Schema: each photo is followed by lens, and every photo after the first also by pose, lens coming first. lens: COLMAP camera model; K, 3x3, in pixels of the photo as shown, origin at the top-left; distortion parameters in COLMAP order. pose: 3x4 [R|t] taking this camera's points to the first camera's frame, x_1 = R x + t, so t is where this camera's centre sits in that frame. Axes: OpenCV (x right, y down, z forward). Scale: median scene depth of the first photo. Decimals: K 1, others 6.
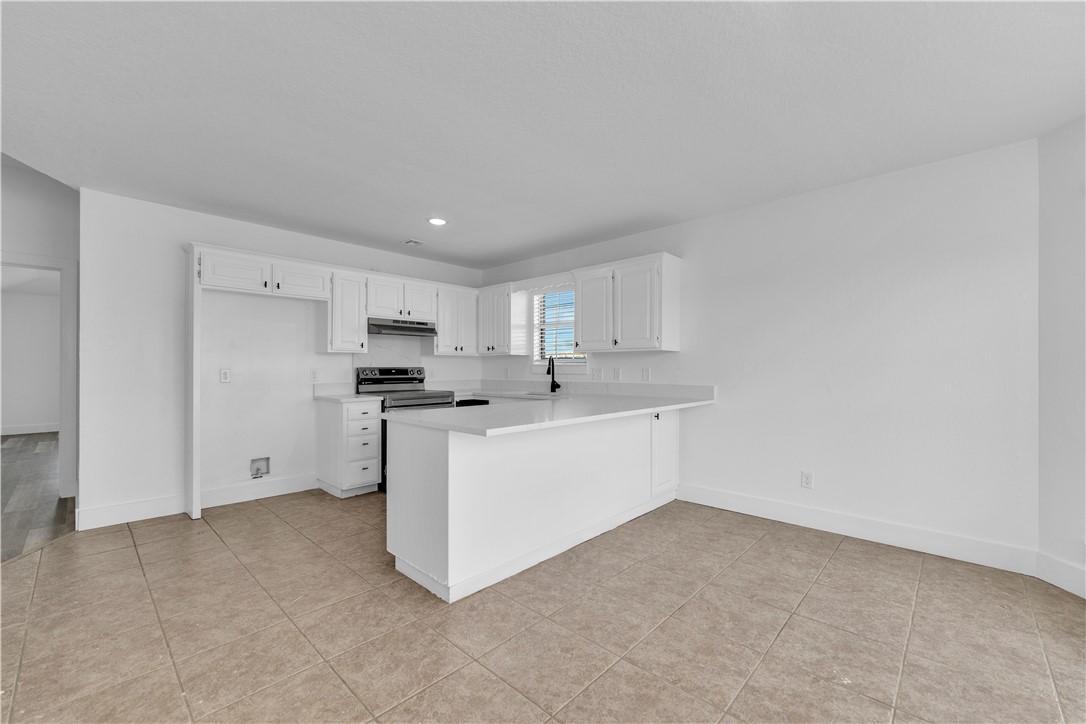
lens RADIAL K [[442.8, 0, 550.4], [0, 442.8, 366.5], [0, 0, 1]] dist [-0.003510, -0.000029]
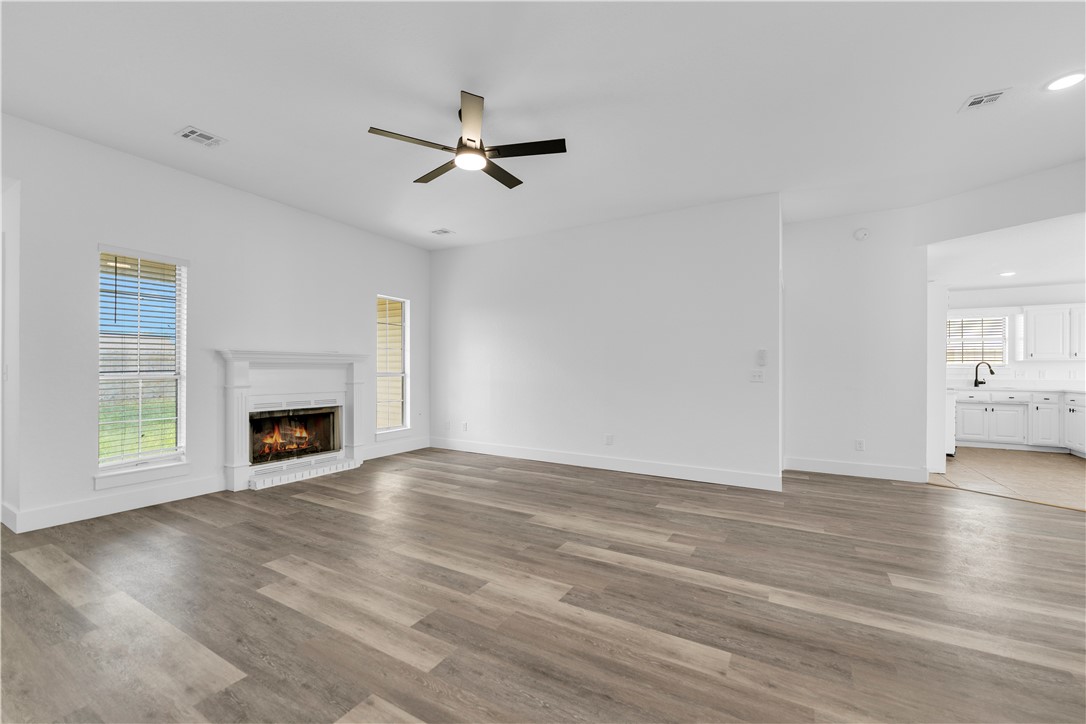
lens RADIAL K [[442.8, 0, 542.1], [0, 442.8, 366.4], [0, 0, 1]] dist [-0.003510, -0.000029]
pose [[0.975985, 0.009556, 0.217628, -1.896747], [-0.009386, 0.999954, -0.001814, 0.008112], [-0.217636, -0.000273, 0.976030, -0.109800]]
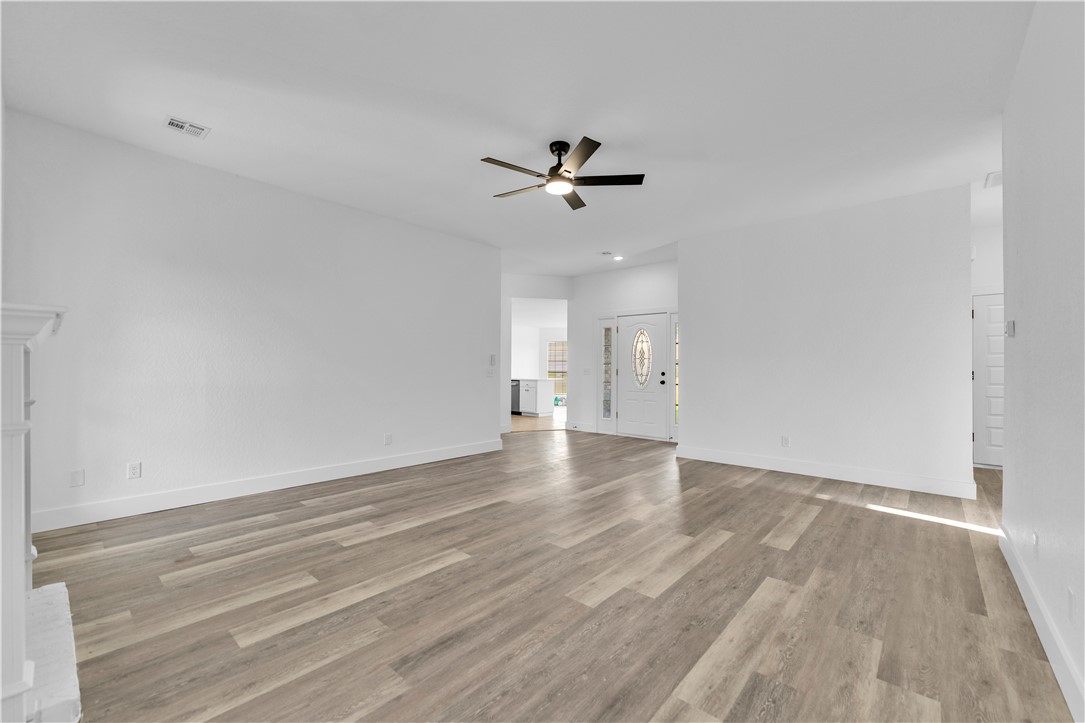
lens RADIAL K [[442.4, 0, 541.9], [0, 442.4, 368.1], [0, 0, 1]] dist [-0.003510, -0.000029]
pose [[-0.019875, 0.005184, 0.999789, -2.625541], [-0.010926, 0.999926, -0.005402, 0.015775], [-0.999743, -0.011031, -0.019817, 0.625198]]
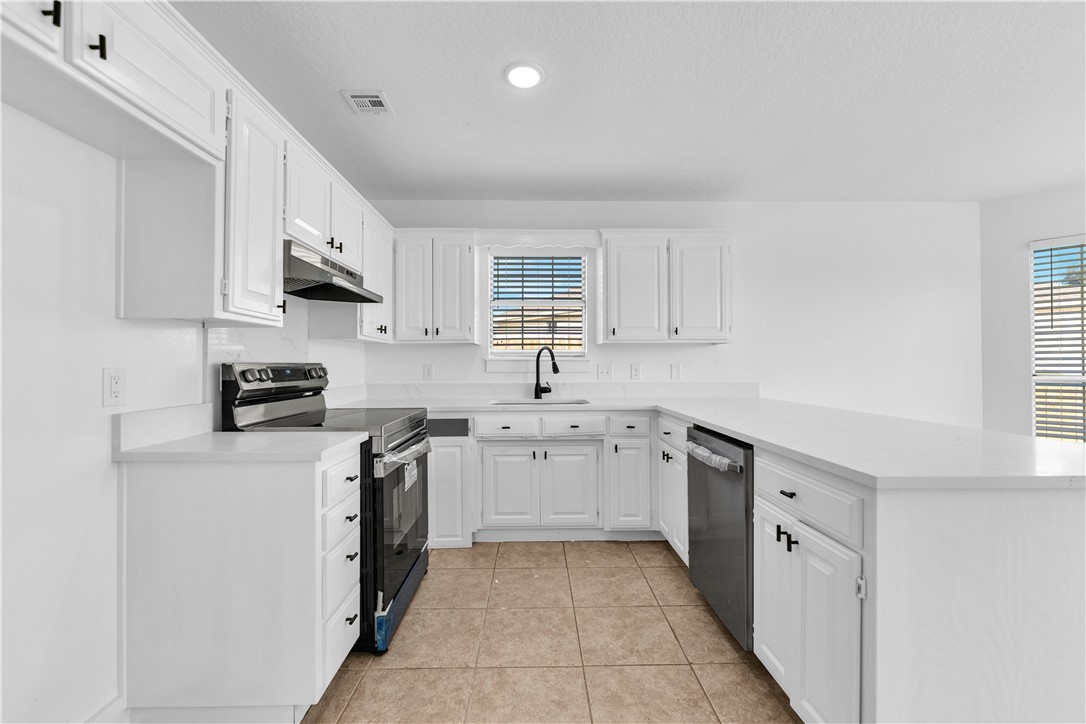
lens RADIAL K [[442.8, 0, 540.8], [0, 442.8, 360.6], [0, 0, 1]] dist [-0.003510, -0.000029]
pose [[0.727496, 0.003838, 0.686101, -0.524493], [0.000371, 0.999982, -0.005987, 0.002331], [-0.686112, 0.004610, 0.727482, 0.549163]]
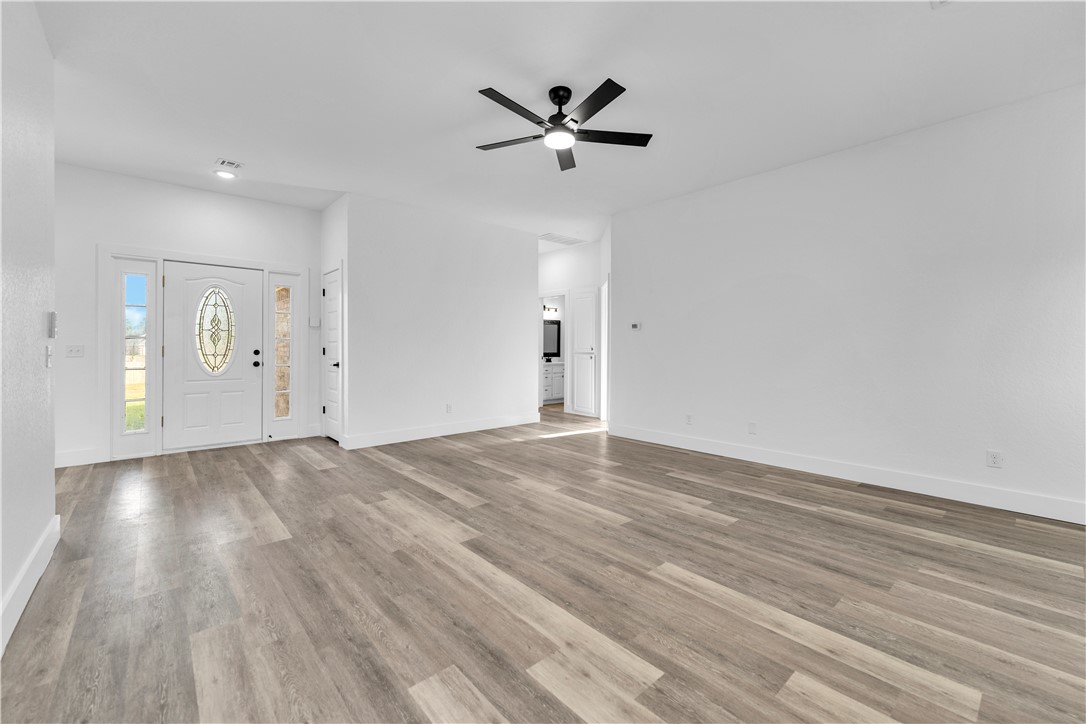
lens RADIAL K [[442.8, 0, 545.5], [0, 442.8, 361.1], [0, 0, 1]] dist [-0.003510, -0.000029]
pose [[-0.994619, -0.001189, 0.103592, -1.906846], [0.001474, 0.999670, 0.025627, 0.017278], [-0.103588, 0.025642, -0.994290, 1.259822]]
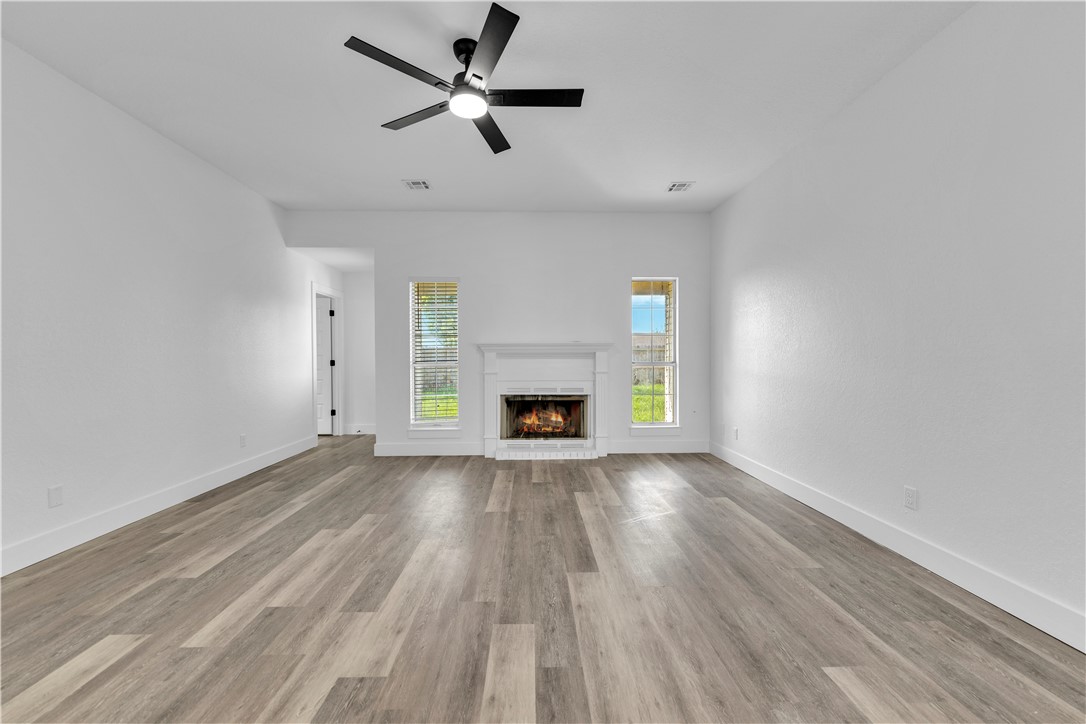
lens RADIAL K [[442.8, 0, 540.3], [0, 442.8, 362.6], [0, 0, 1]] dist [-0.003510, -0.000029]
pose [[0.691753, 0.007940, -0.722091, -1.385694], [0.004903, 0.999865, 0.015691, 0.010456], [0.722118, -0.014395, 0.691620, 0.254859]]
